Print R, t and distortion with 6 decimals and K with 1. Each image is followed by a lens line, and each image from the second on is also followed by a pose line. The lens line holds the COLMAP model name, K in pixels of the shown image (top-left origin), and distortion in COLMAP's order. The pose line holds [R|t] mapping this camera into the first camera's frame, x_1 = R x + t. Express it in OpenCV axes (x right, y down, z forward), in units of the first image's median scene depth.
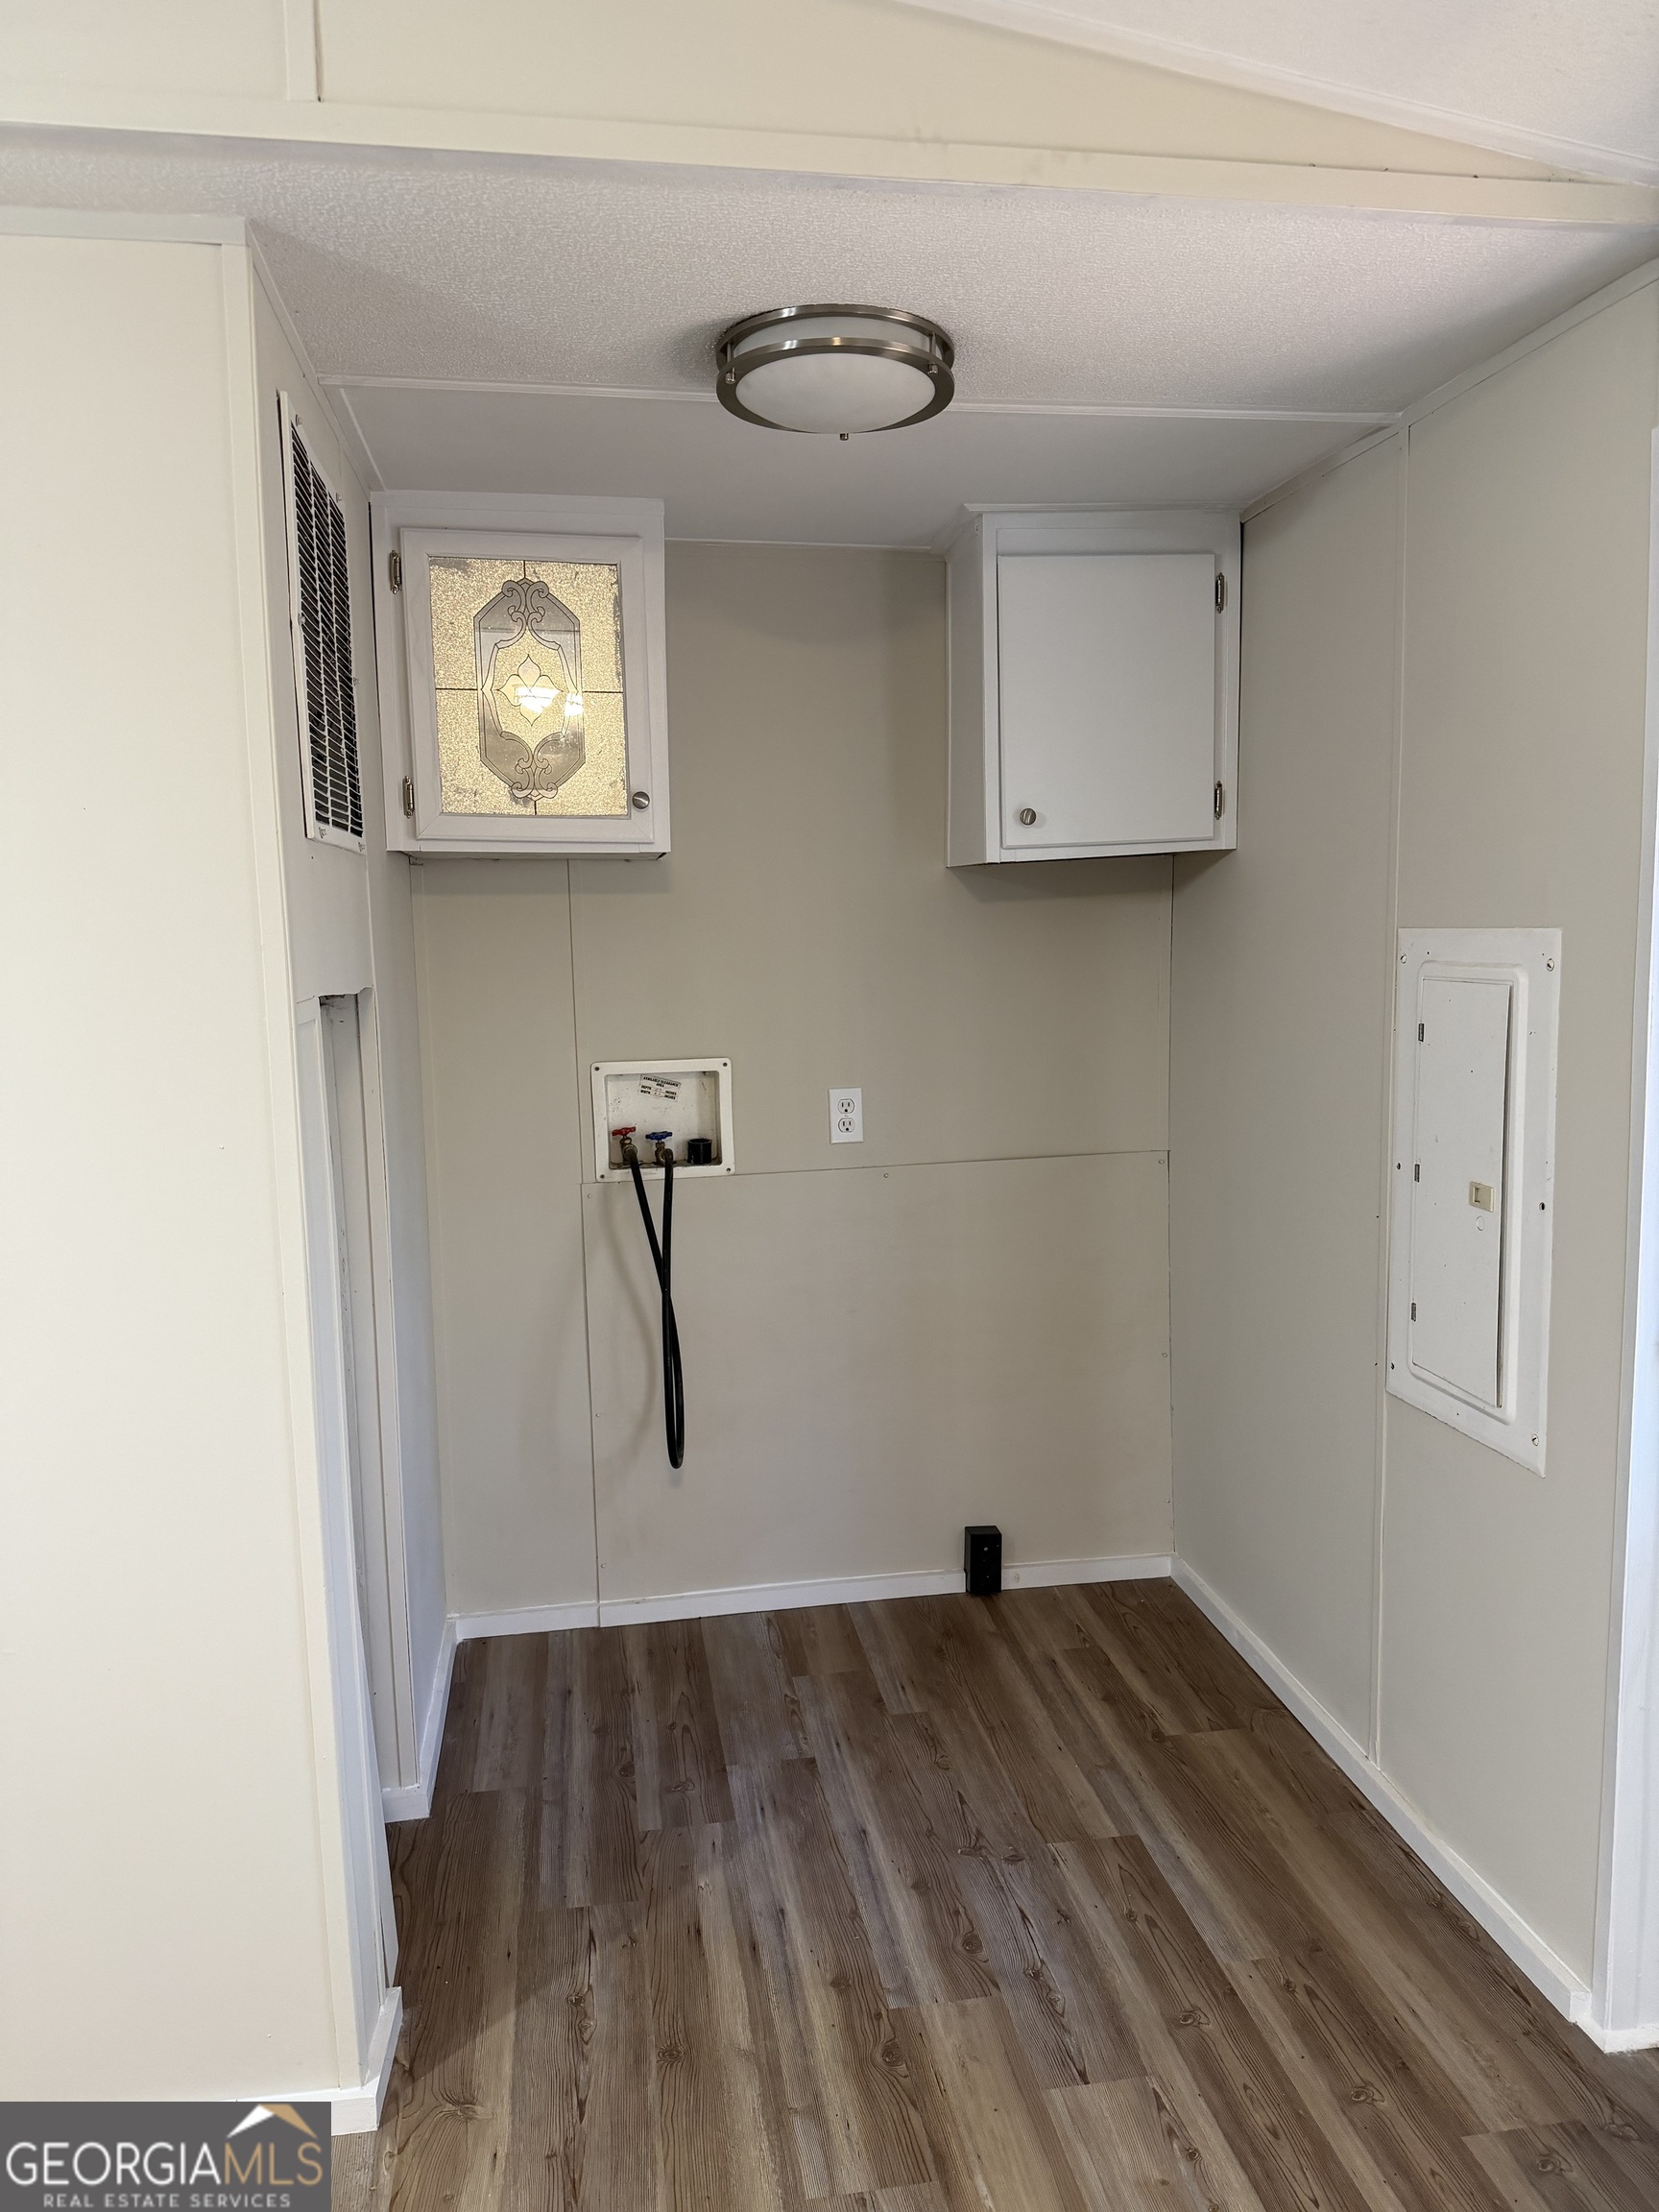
lens RADIAL K [[1542.7, 0, 829.5], [0, 1542.7, 1106.0], [0, 0, 1]] dist [-0.002725, -0.003895]
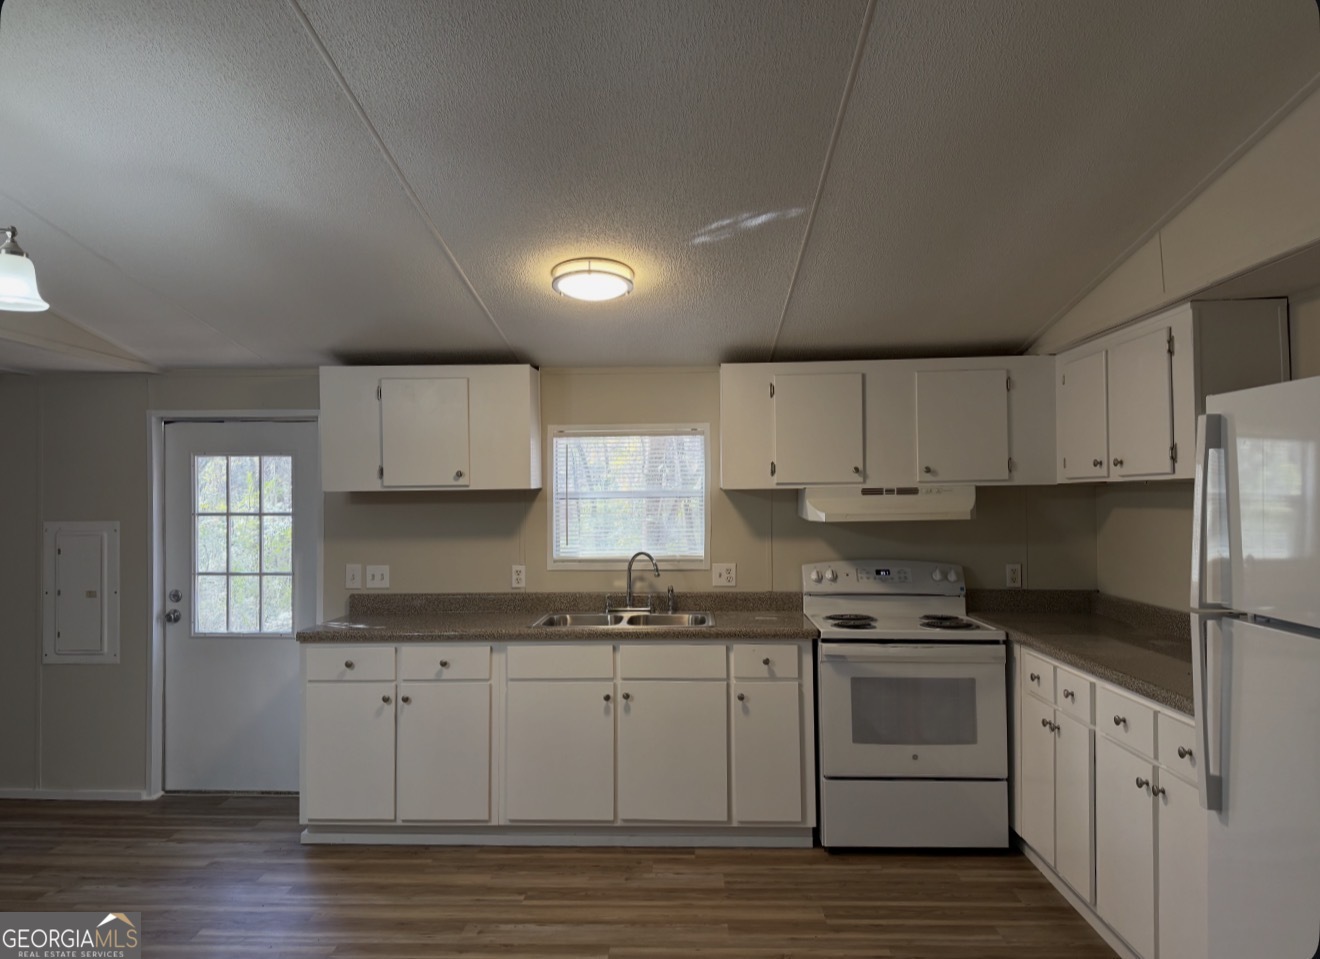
lens RADIAL K [[959.4, 0, 660.0], [0, 959.4, 479.5], [0, 0, 1]] dist [0.007212, 0.001736]
pose [[0.183246, 0.033367, 0.982501, -1.633032], [0.113754, 0.991991, -0.054906, 0.069489], [-0.976463, 0.121824, 0.177983, -0.781757]]
